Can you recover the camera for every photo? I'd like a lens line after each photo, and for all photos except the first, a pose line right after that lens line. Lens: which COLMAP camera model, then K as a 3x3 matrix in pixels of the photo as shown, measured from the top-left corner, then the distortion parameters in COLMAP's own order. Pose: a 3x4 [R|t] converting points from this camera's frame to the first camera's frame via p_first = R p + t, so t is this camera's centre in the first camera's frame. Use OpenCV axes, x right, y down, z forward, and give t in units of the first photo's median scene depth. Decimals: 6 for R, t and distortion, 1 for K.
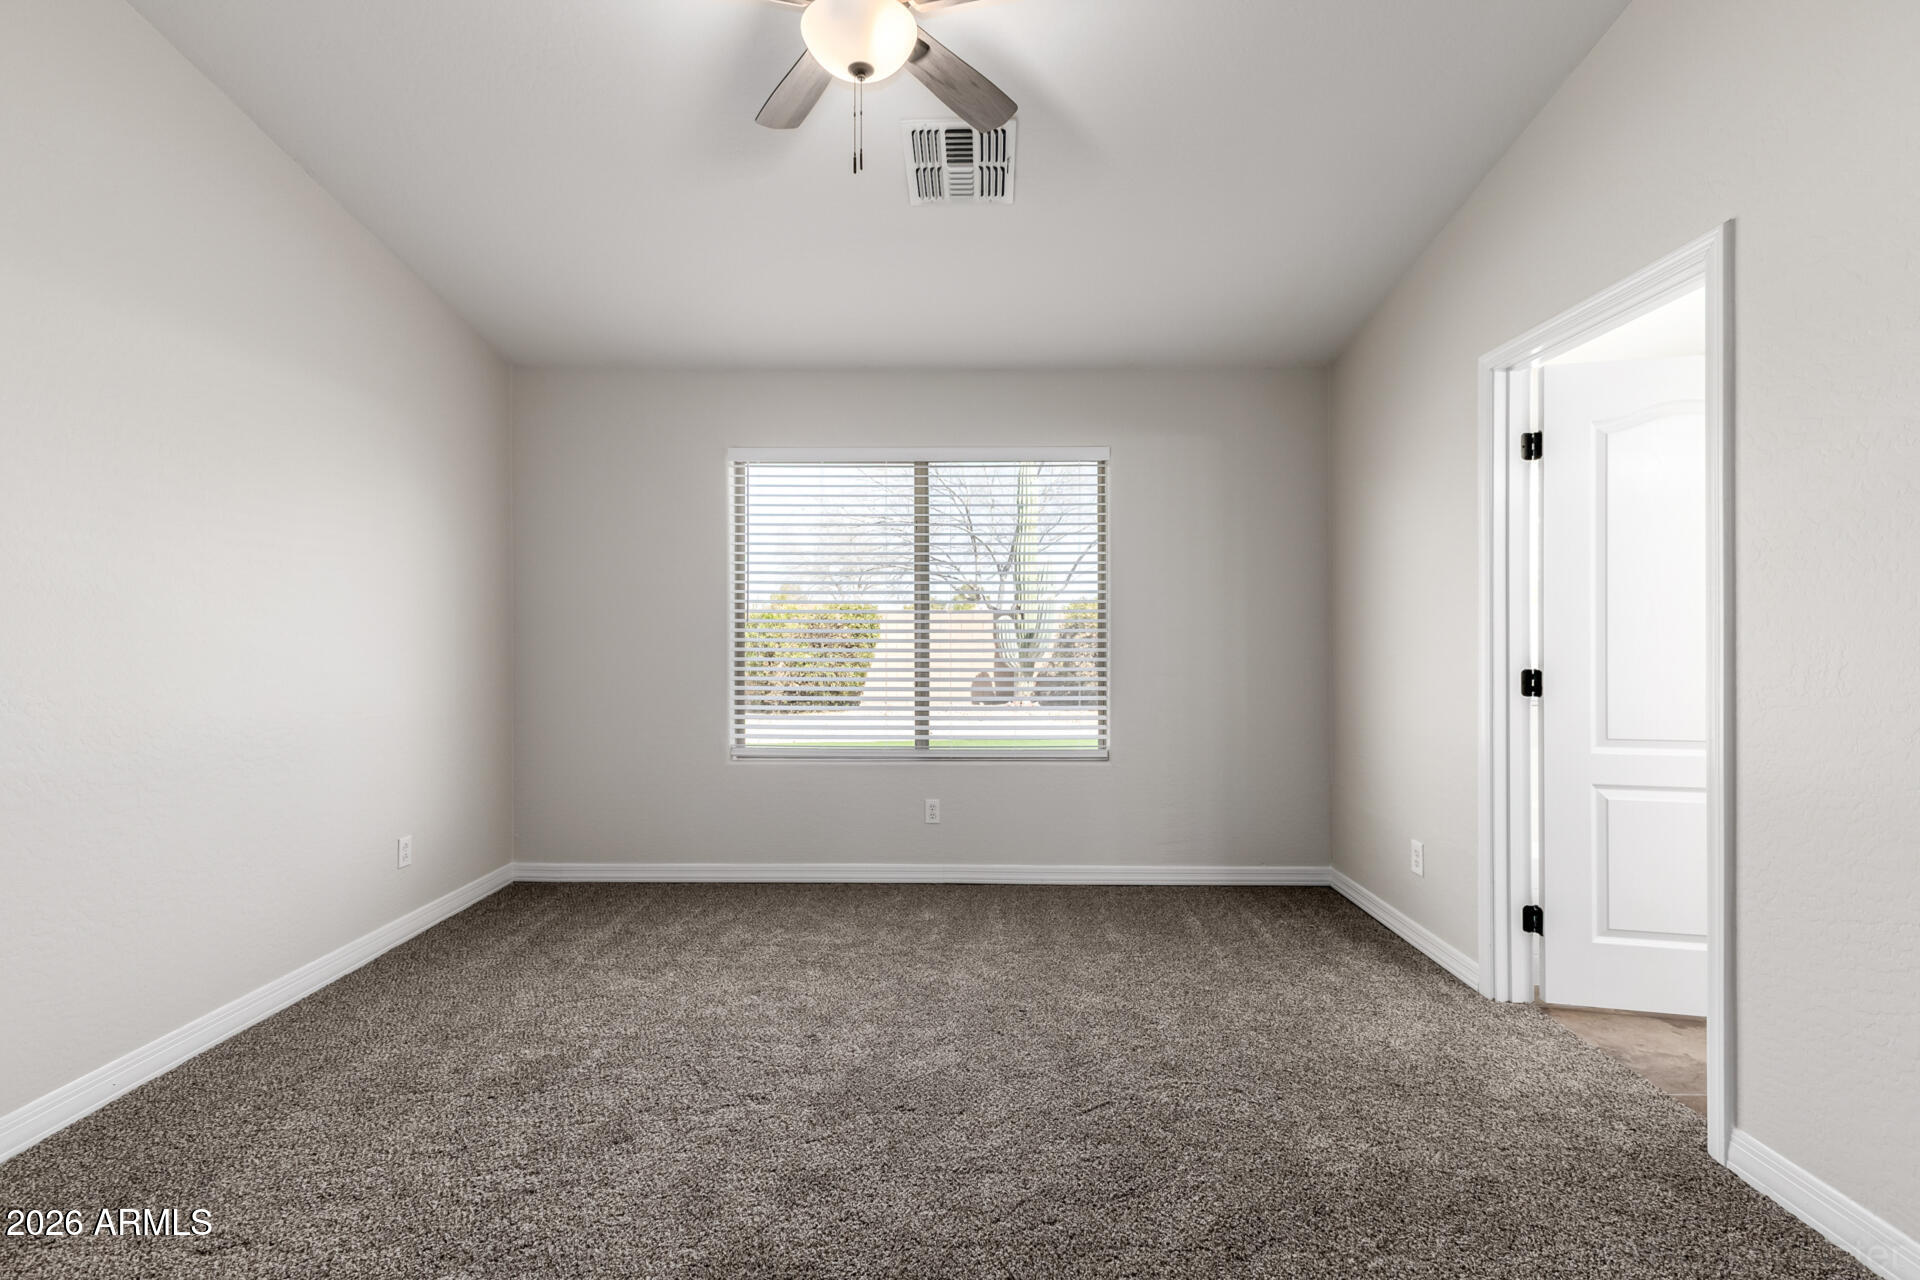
lens RADIAL K [[844.2, 0, 946.2], [0, 844.2, 634.0], [0, 0, 1]] dist [0.009946, -0.000187]
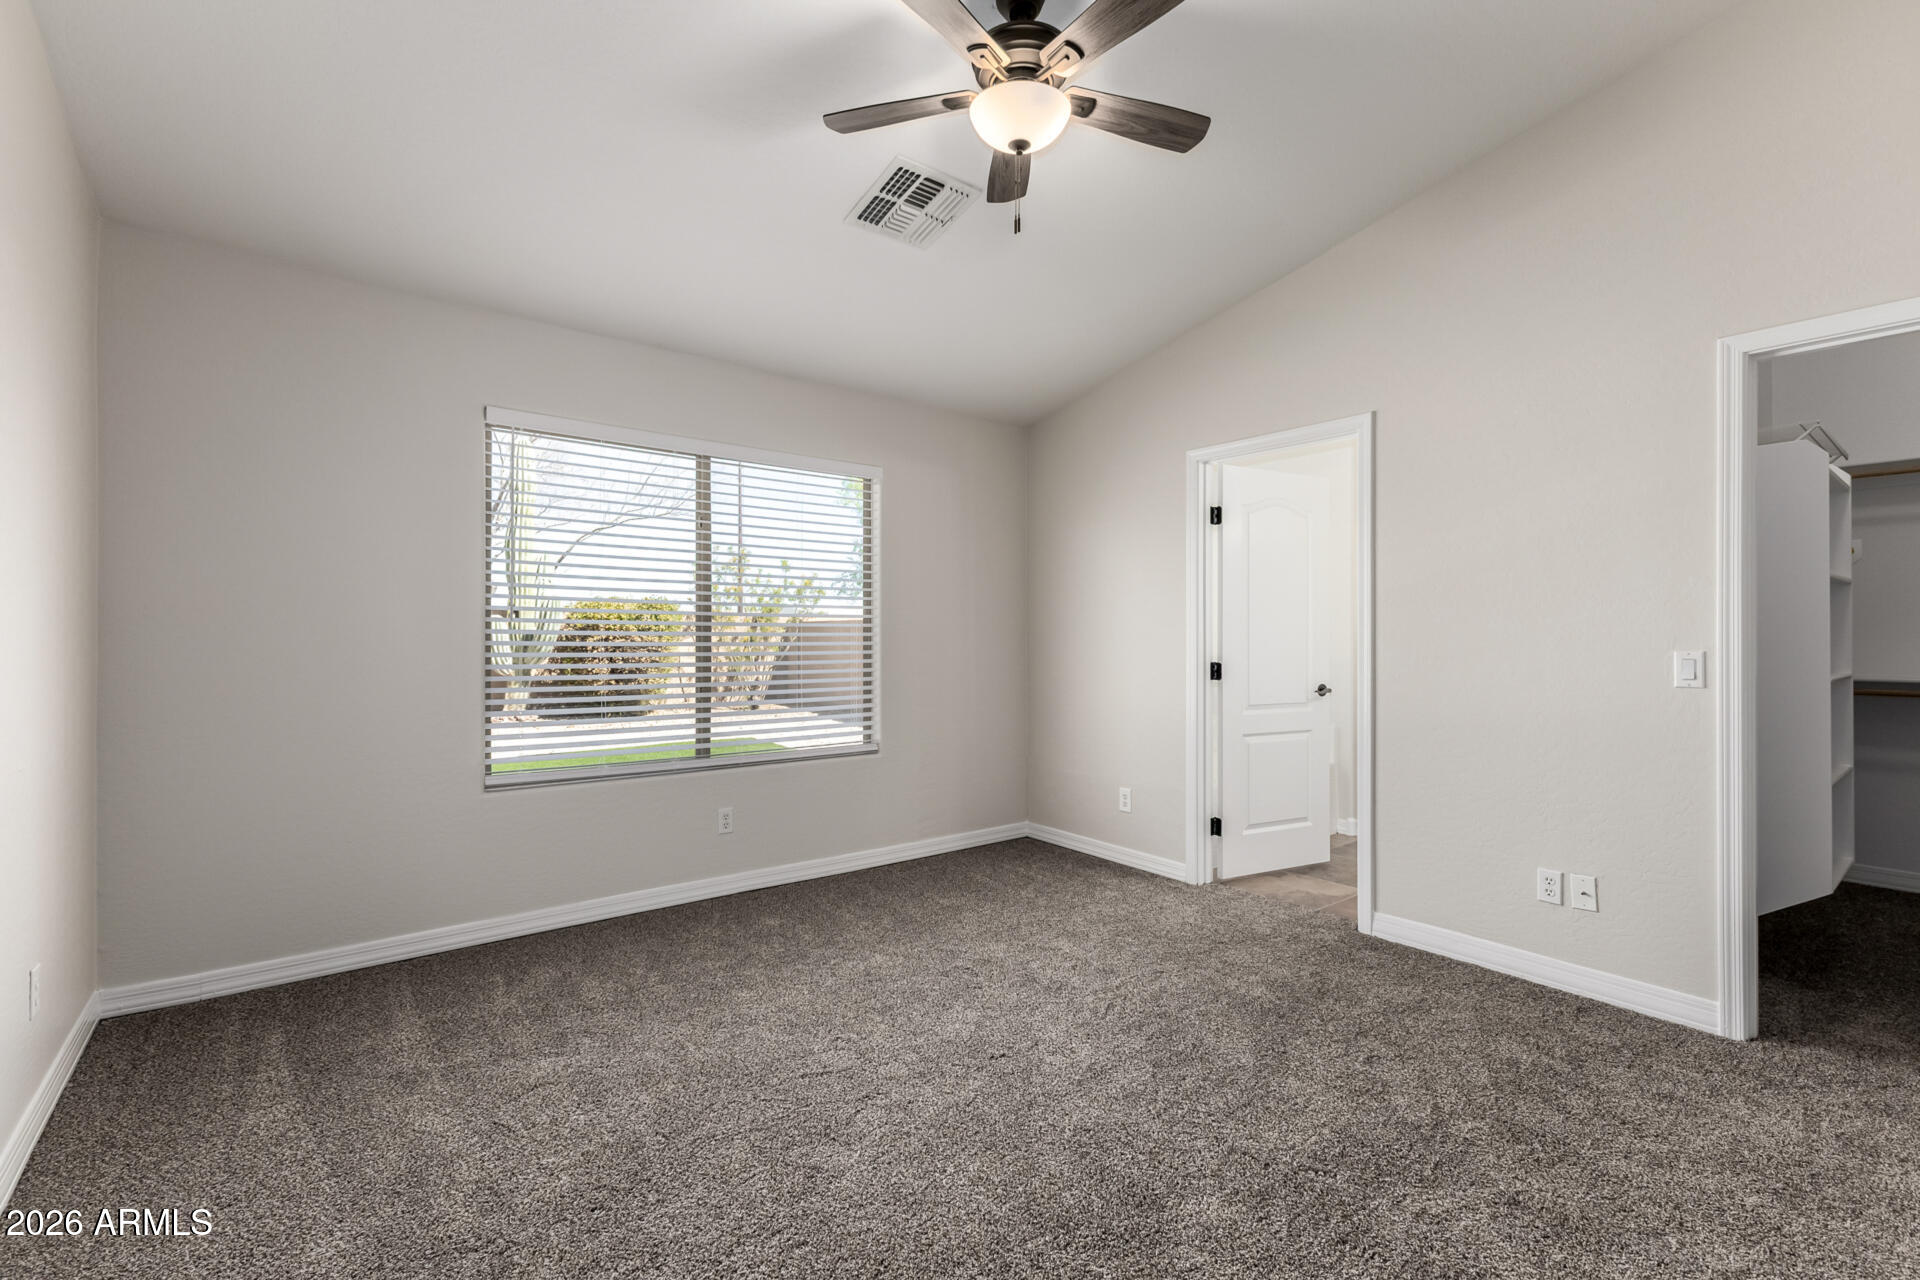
lens RADIAL K [[866.6, 0, 935.3], [0, 866.6, 634.1], [0, 0, 1]] dist [0.008869, -0.000234]
pose [[0.766529, 0.005509, 0.642186, -0.535359], [-0.004532, 0.999985, -0.003169, -0.001259], [-0.642193, -0.000482, 0.766542, 0.100278]]
